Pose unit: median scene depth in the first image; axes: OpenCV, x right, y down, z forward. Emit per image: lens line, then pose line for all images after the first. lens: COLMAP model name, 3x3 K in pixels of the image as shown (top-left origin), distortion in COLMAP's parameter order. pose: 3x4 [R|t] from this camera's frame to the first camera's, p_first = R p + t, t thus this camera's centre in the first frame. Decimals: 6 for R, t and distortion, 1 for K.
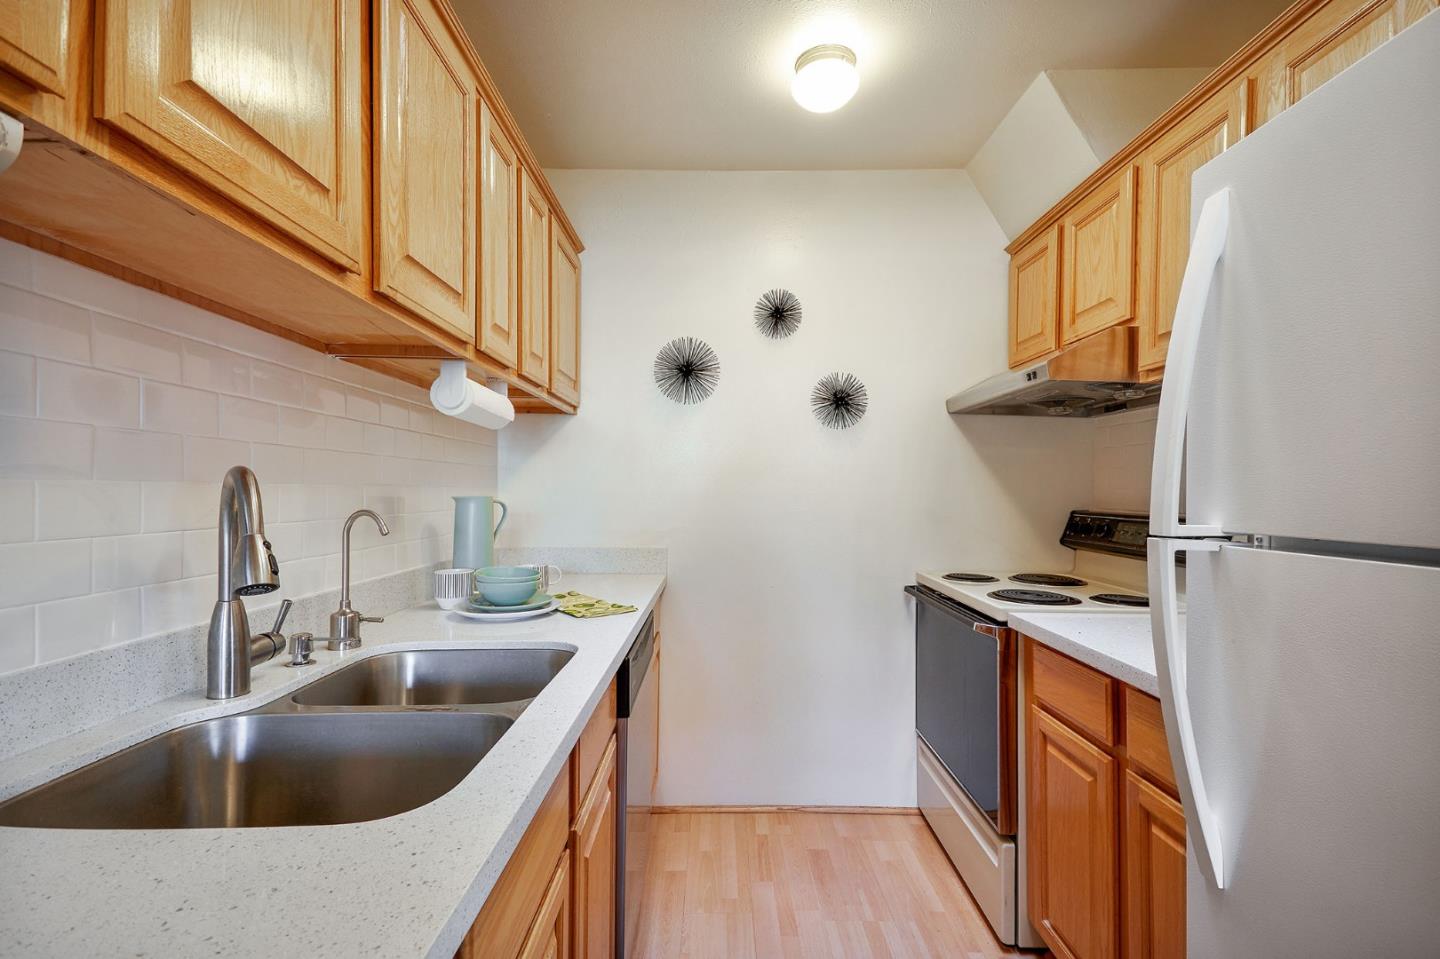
lens RADIAL K [[663.6, 0, 718.4], [0, 663.6, 493.8], [0, 0, 1]] dist [0.066813, -0.026361]
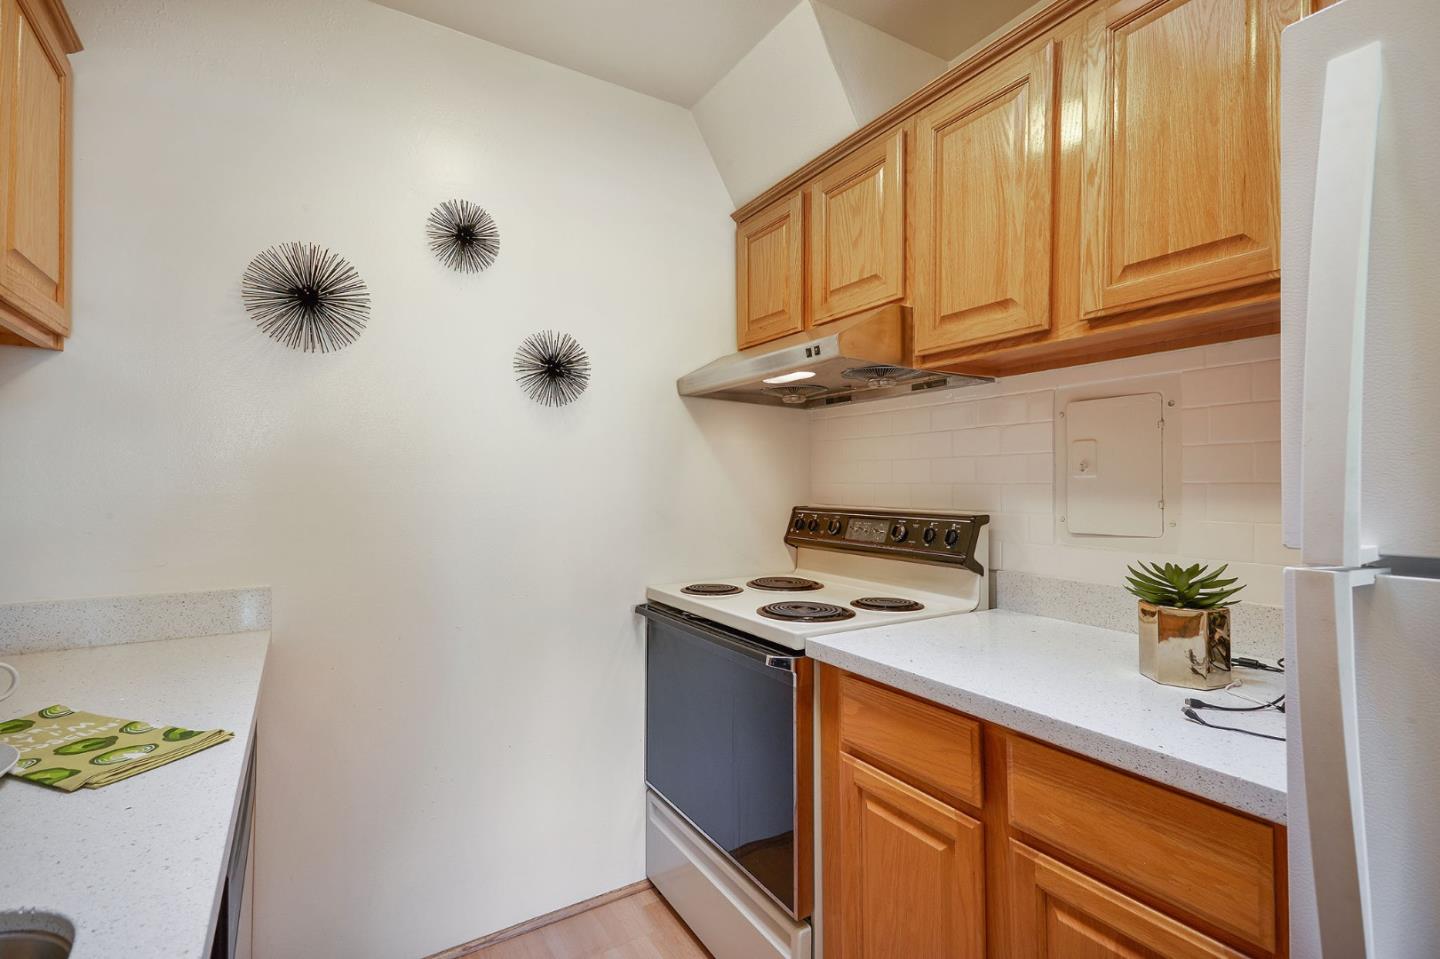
lens RADIAL K [[668.9, 0, 720.0], [0, 668.9, 479.5], [0, 0, 1]] dist [0.068539, -0.028633]
pose [[0.852399, -0.003995, 0.522877, -0.078742], [0.009541, 0.999923, -0.007913, -0.009051], [-0.522805, 0.011734, 0.852371, 0.358060]]
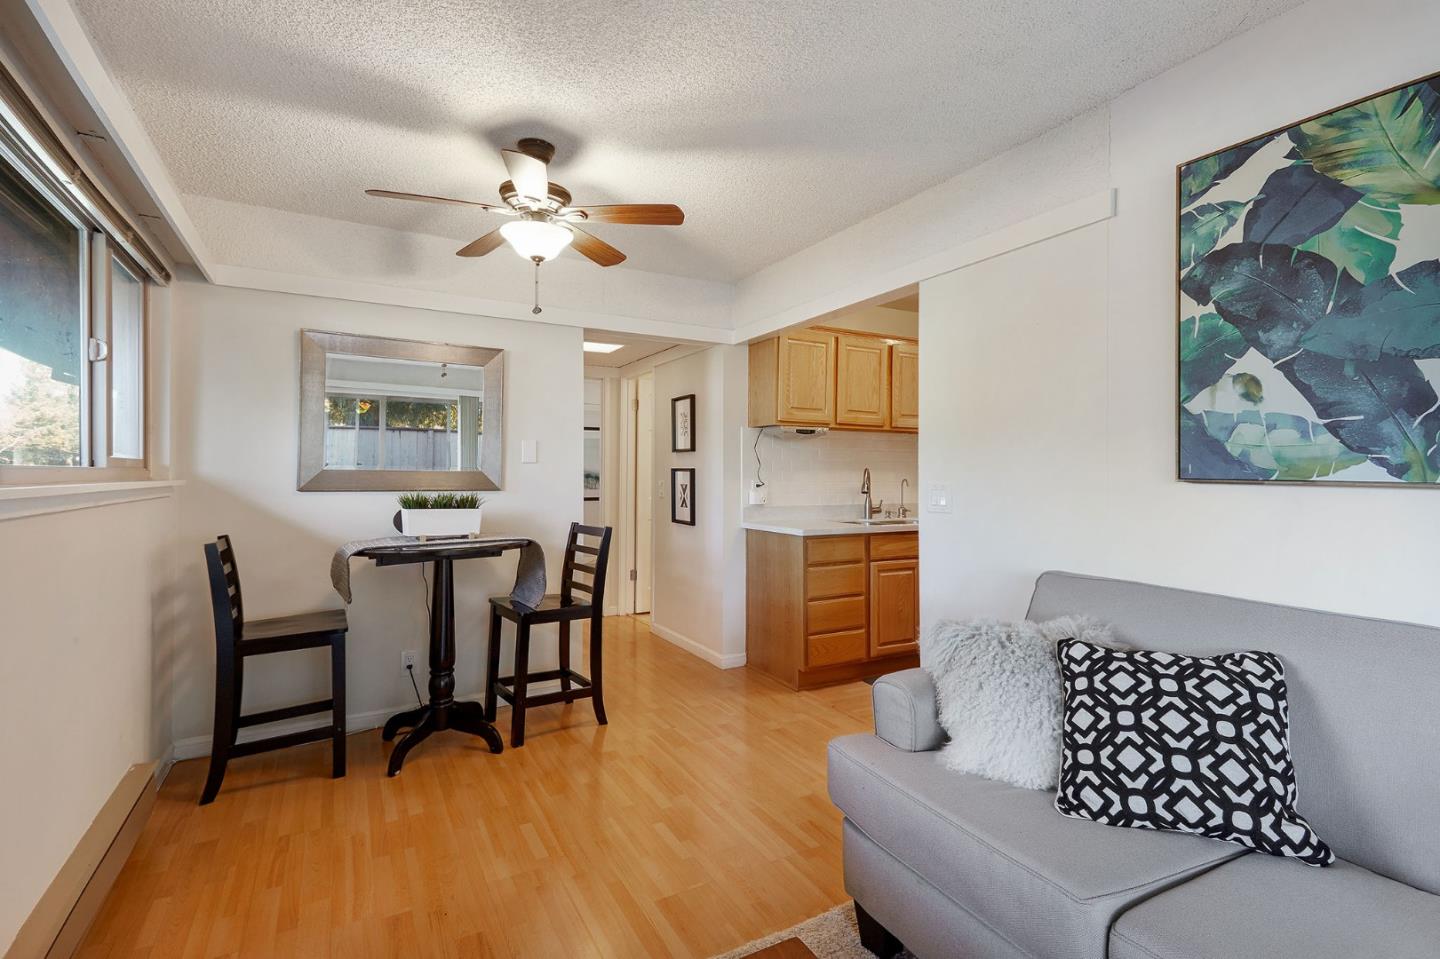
lens RADIAL K [[670.1, 0, 720.2], [0, 670.1, 472.5], [0, 0, 1]] dist [0.068153, -0.029255]
pose [[0.485464, -0.009787, -0.874202, 1.582066], [-0.002684, 0.999916, -0.012685, 0.027304], [0.874253, 0.008505, 0.485397, -1.182788]]
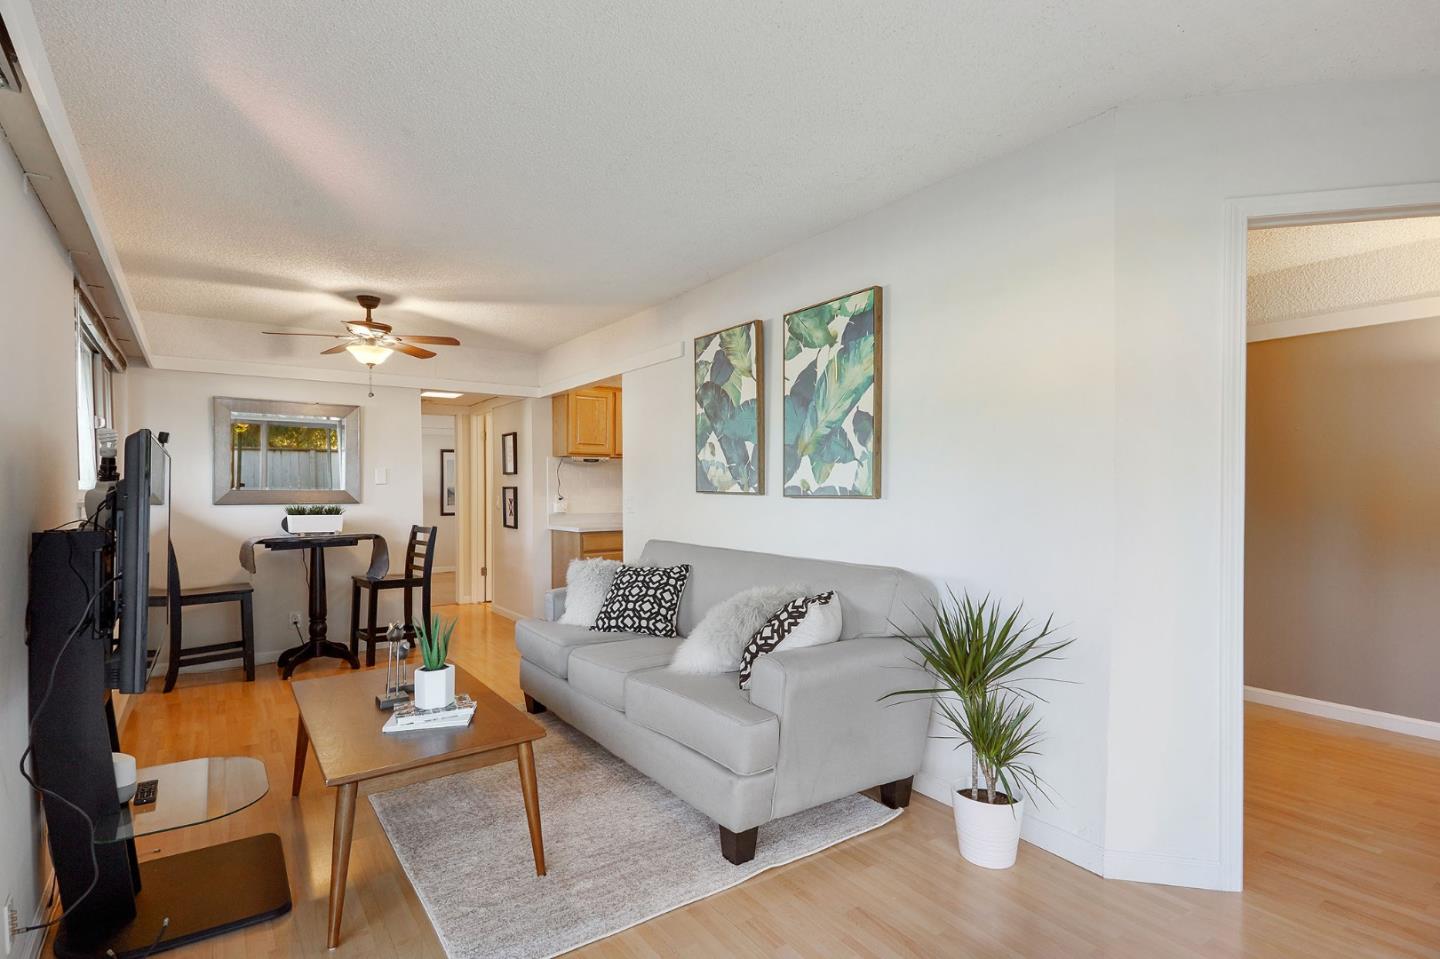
lens RADIAL K [[715.3, 0, 718.3], [0, 715.3, 503.2], [0, 0, 1]] dist [0.078641, -0.037974]
pose [[0.569635, 0.003028, -0.821892, 2.951359], [0.007174, 0.999937, 0.008656, 0.040048], [0.821866, -0.010827, 0.569578, -1.292720]]
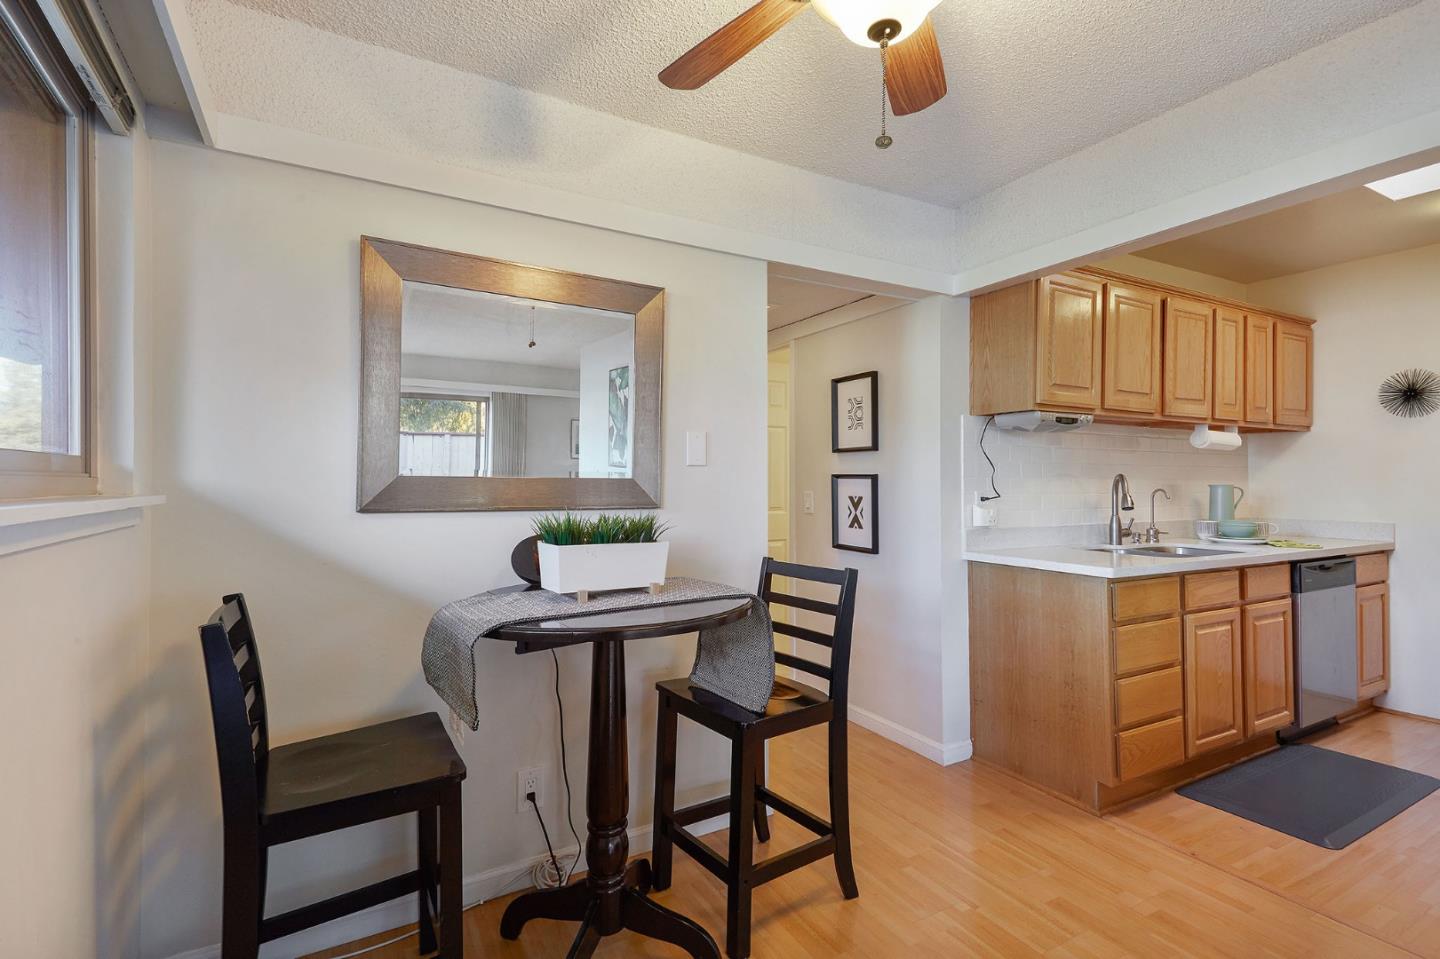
lens RADIAL K [[668.9, 0, 720.0], [0, 668.9, 479.5], [0, 0, 1]] dist [0.068539, -0.028633]
pose [[0.491673, -0.010854, -0.870712, 0.692338], [-0.001644, 0.999909, -0.013392, 0.018693], [0.870778, 0.008016, 0.491611, -1.306590]]
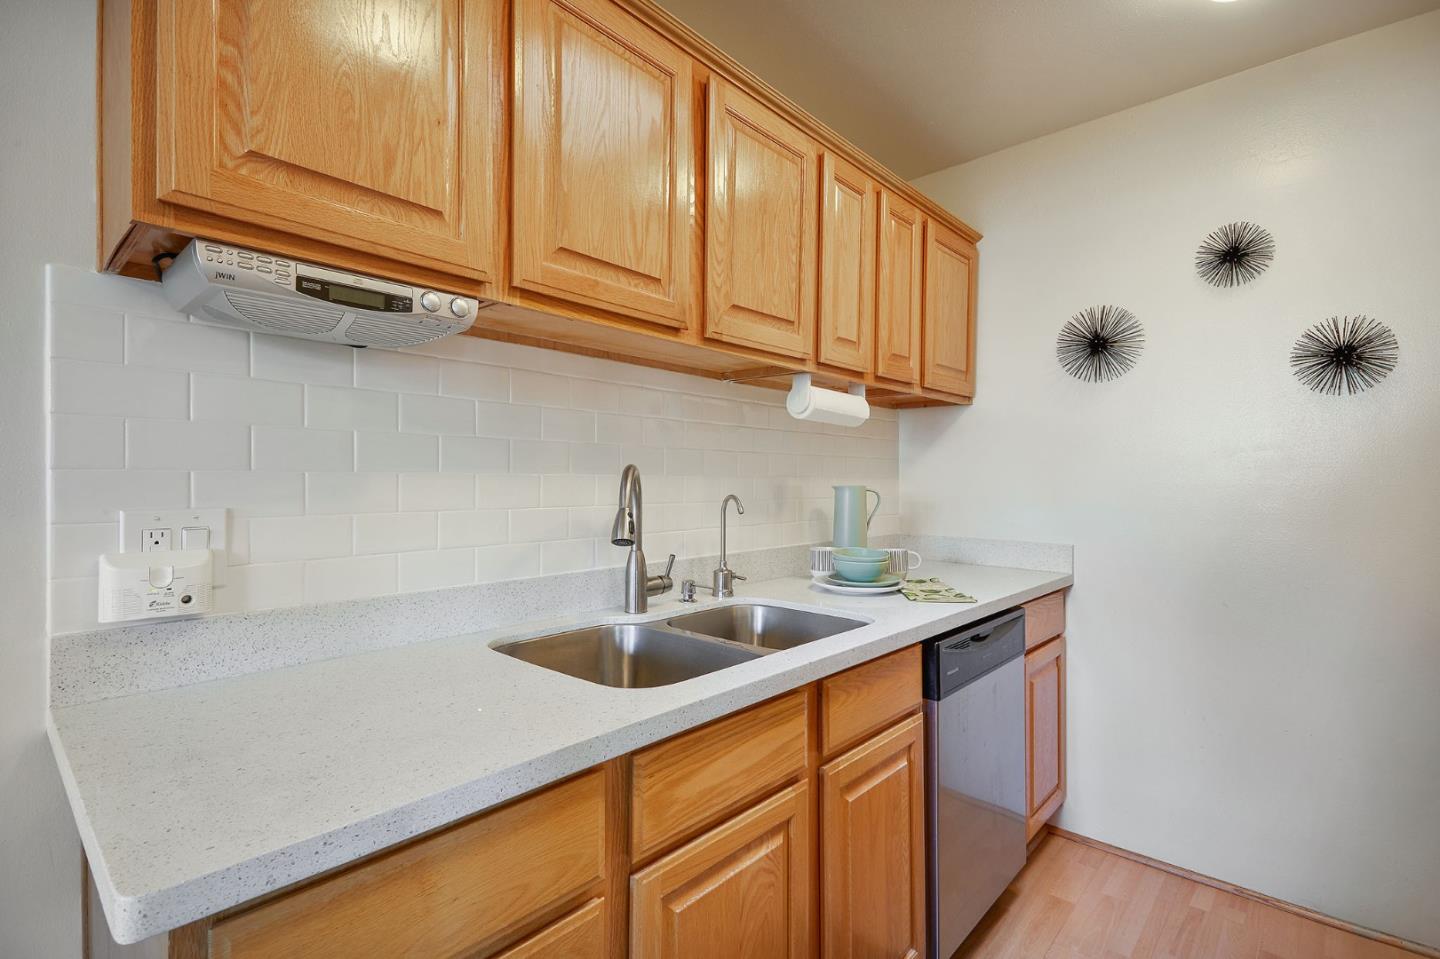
lens RADIAL K [[668.9, 0, 720.0], [0, 668.9, 479.5], [0, 0, 1]] dist [0.068539, -0.028633]
pose [[0.739497, 0.000708, -0.673160, 0.265508], [-0.005473, 0.999973, -0.004961, 0.000267], [0.673138, 0.007354, 0.739481, -0.000043]]
